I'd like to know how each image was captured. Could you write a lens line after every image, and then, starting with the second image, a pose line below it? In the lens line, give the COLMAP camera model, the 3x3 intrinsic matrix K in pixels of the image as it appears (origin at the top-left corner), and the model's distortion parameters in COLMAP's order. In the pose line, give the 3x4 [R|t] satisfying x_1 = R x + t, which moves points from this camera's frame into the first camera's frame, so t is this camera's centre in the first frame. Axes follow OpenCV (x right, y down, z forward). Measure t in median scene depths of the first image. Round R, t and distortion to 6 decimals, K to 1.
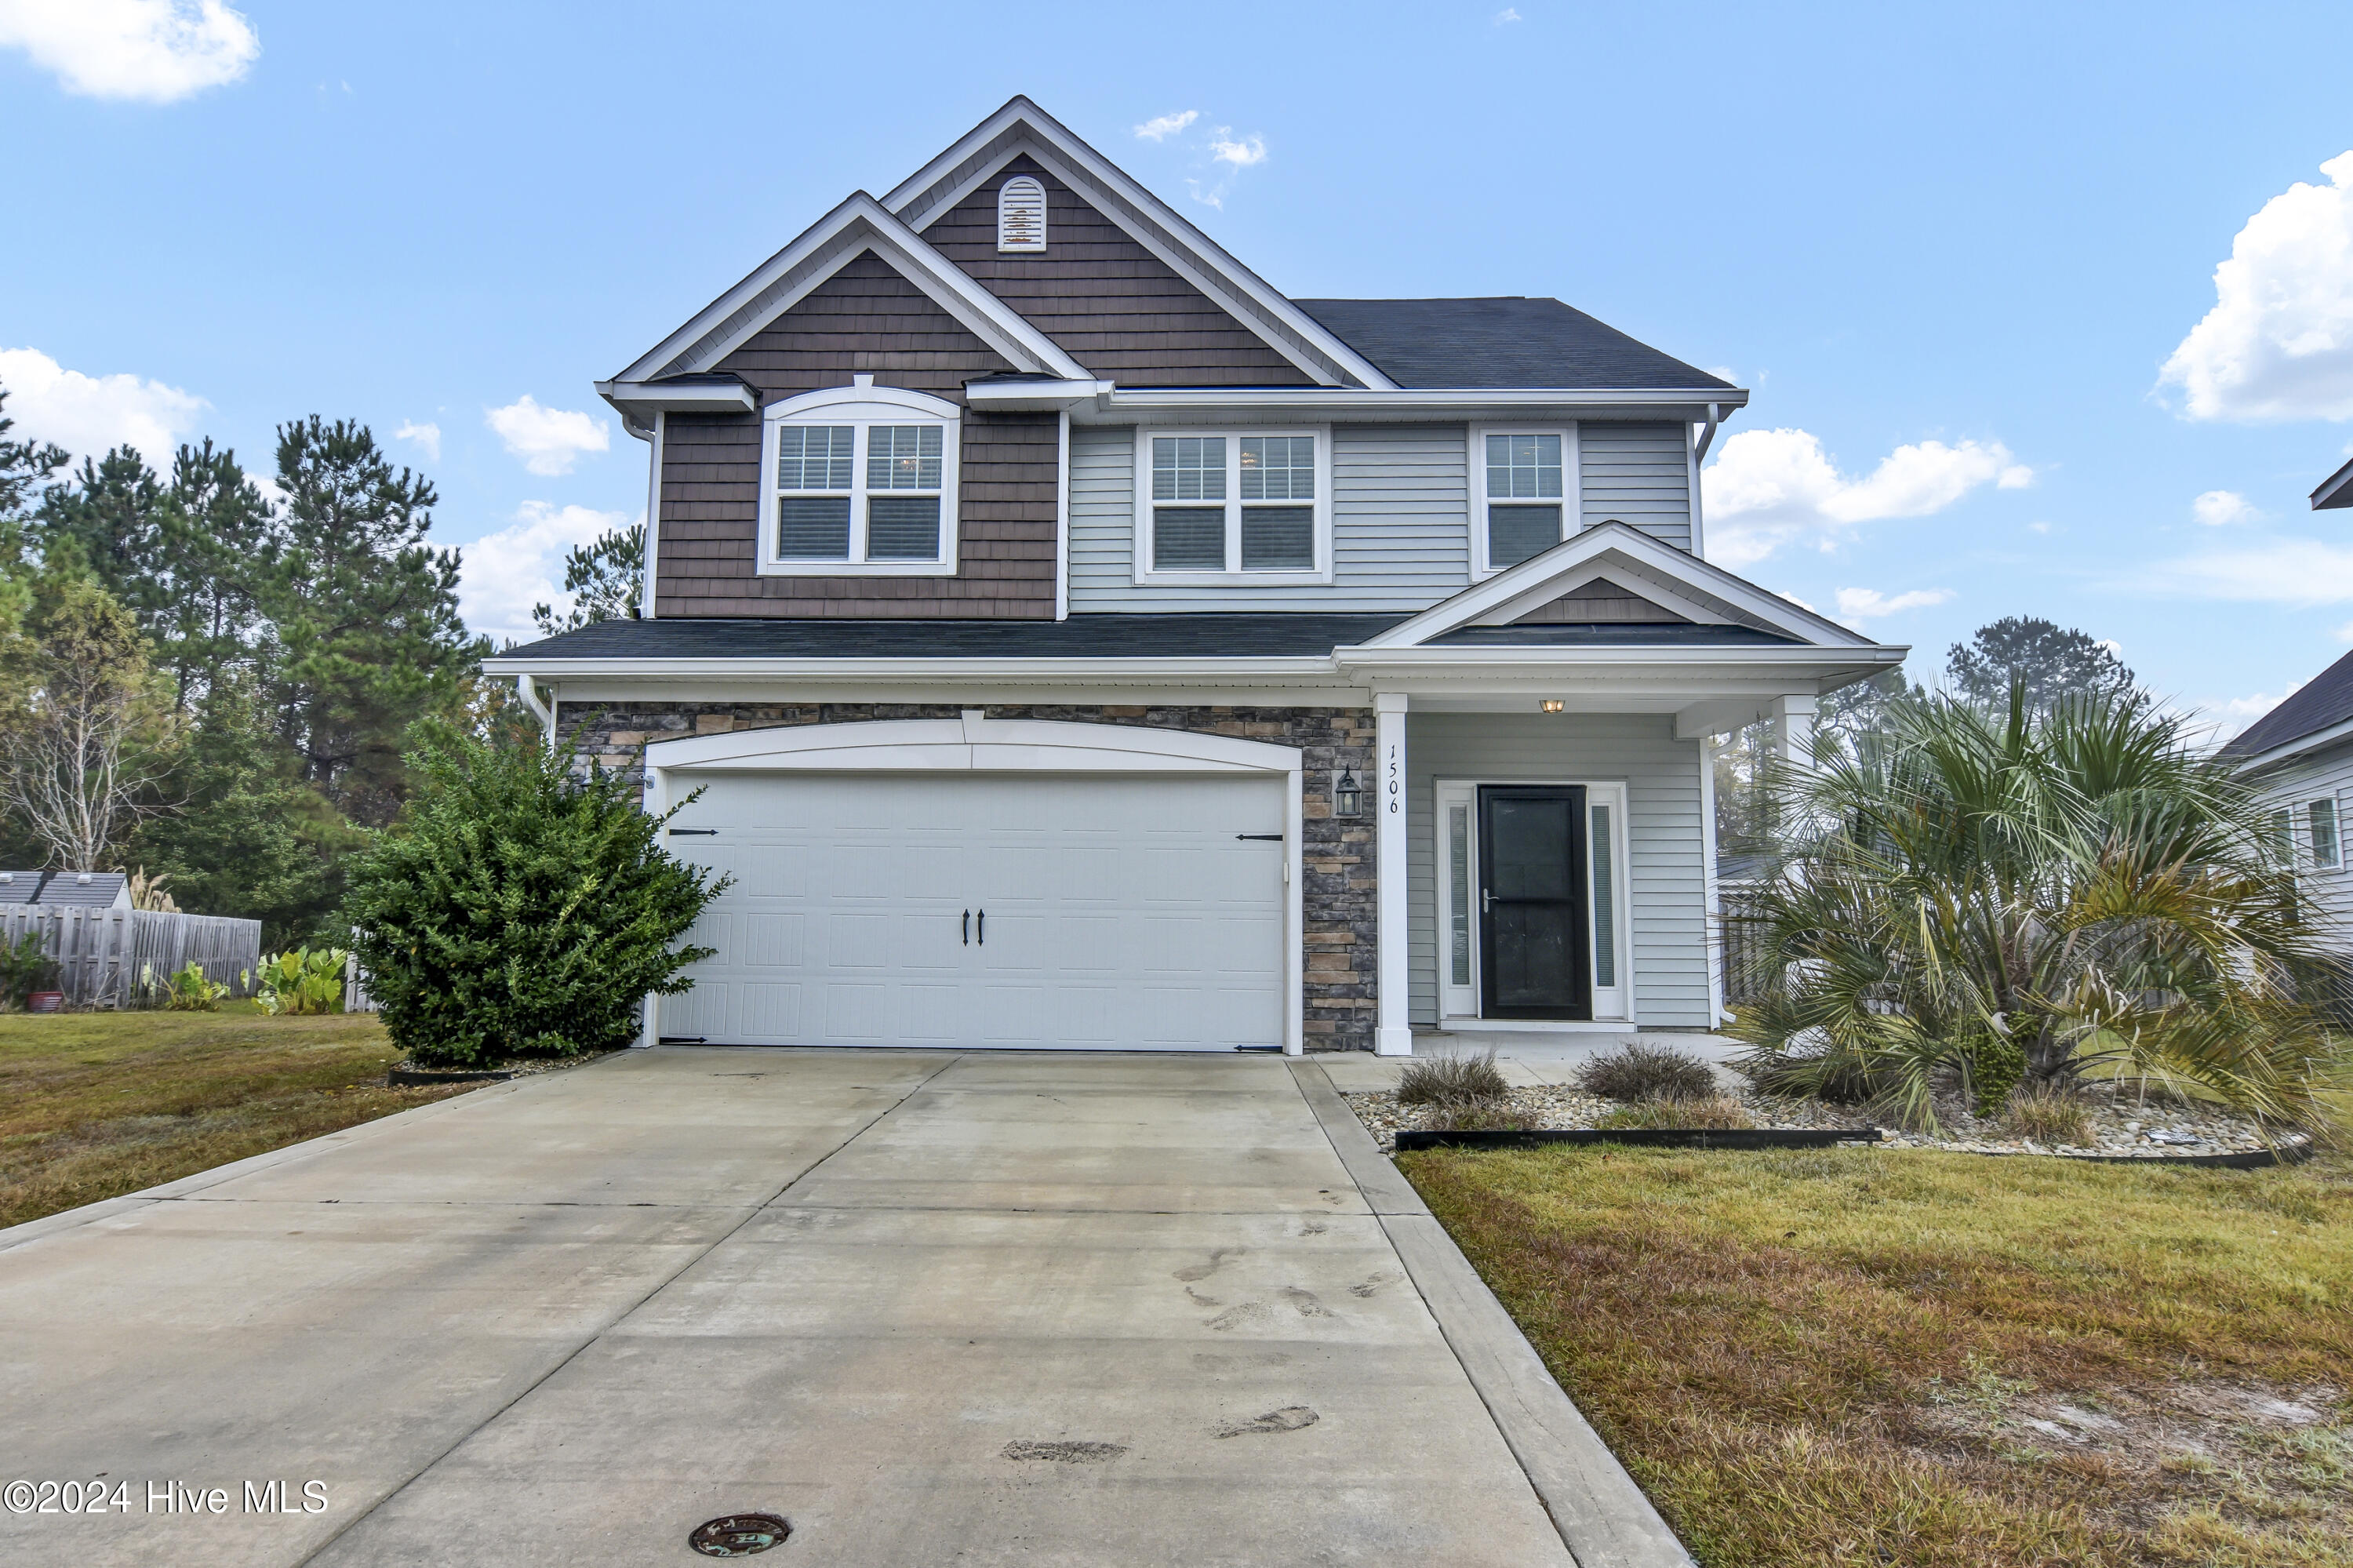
lens RADIAL K [[1234.0, 0, 1245.6], [0, 1234.0, 781.2], [0, 0, 1]] dist [0.004269, -0.012074]
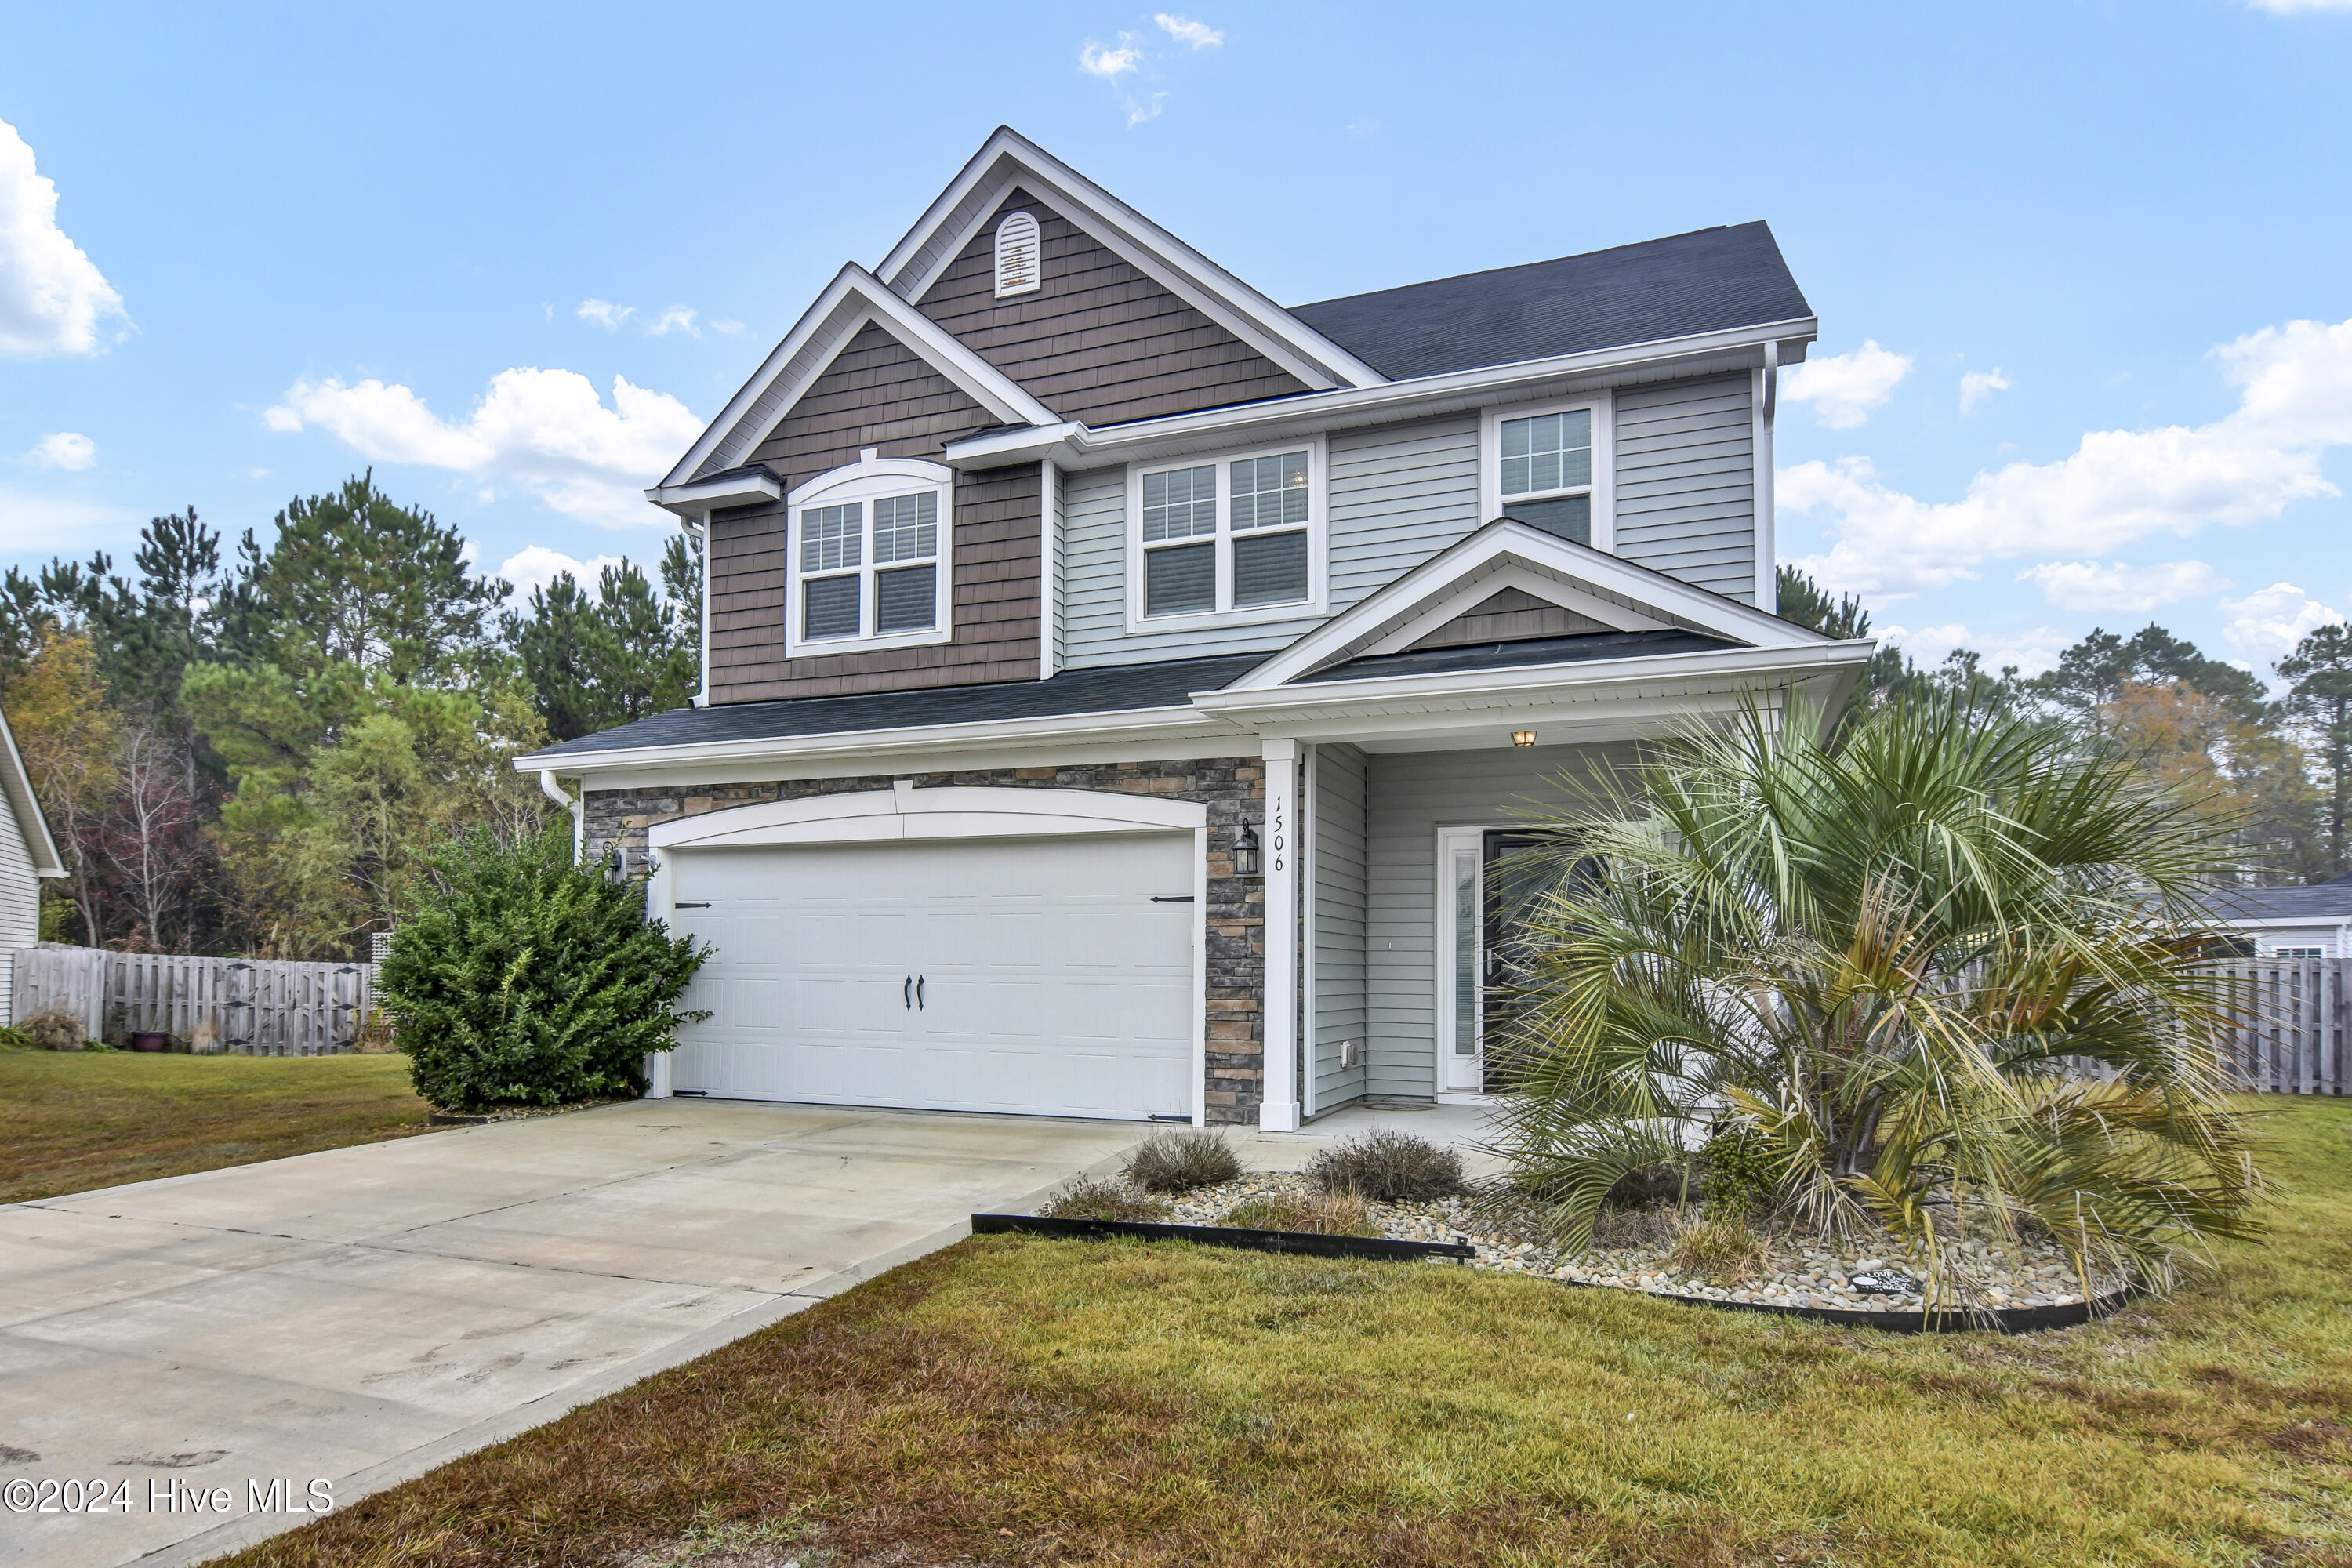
lens RADIAL K [[1309.5, 0, 1310.3], [0, 1309.5, 929.6], [0, 0, 1]] dist [0.005353, -0.018541]
pose [[0.943568, -0.012524, -0.330943, 0.387958], [0.040238, 0.996217, 0.077025, -0.004040], [0.328726, -0.085994, 0.940502, 0.073831]]
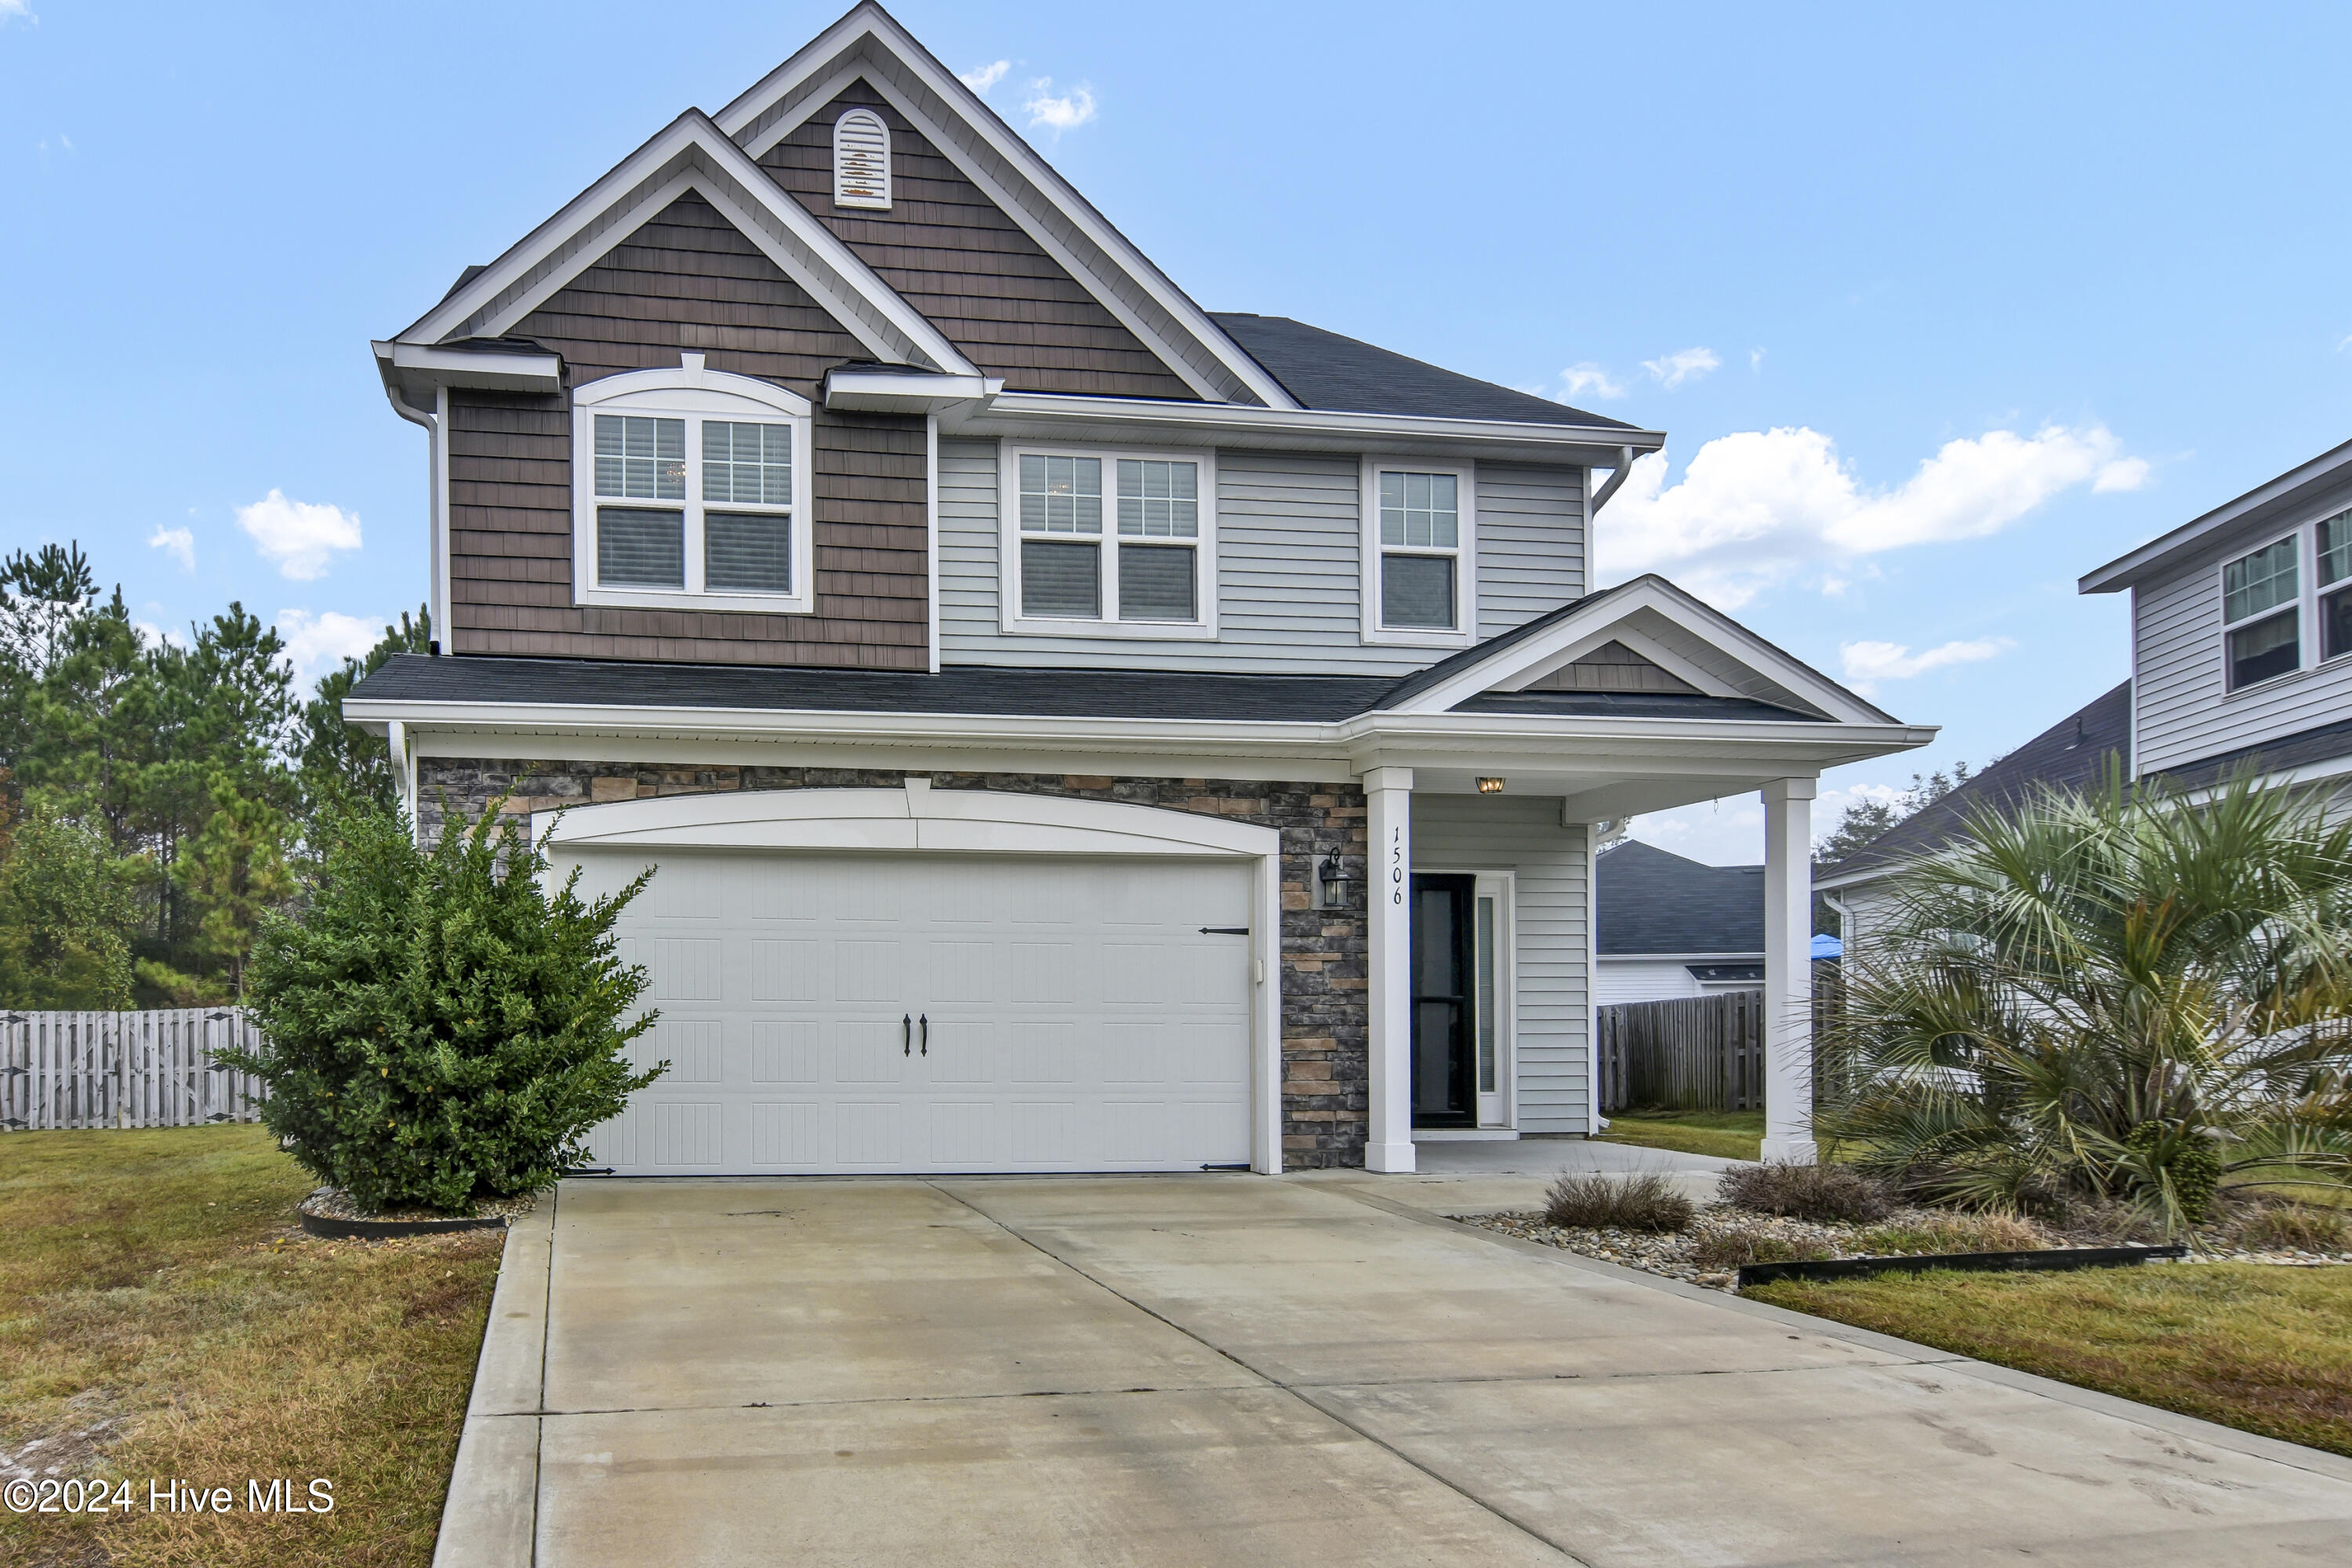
lens RADIAL K [[1328.4, 0, 784.2], [0, 1328.4, 1019.2], [0, 0, 1]] dist [-0.003177, -0.001085]
pose [[0.991034, -0.005556, 0.133495, -0.372003], [-0.009726, 0.993484, 0.113555, 0.003191], [-0.133256, -0.113835, 0.984522, 0.091406]]
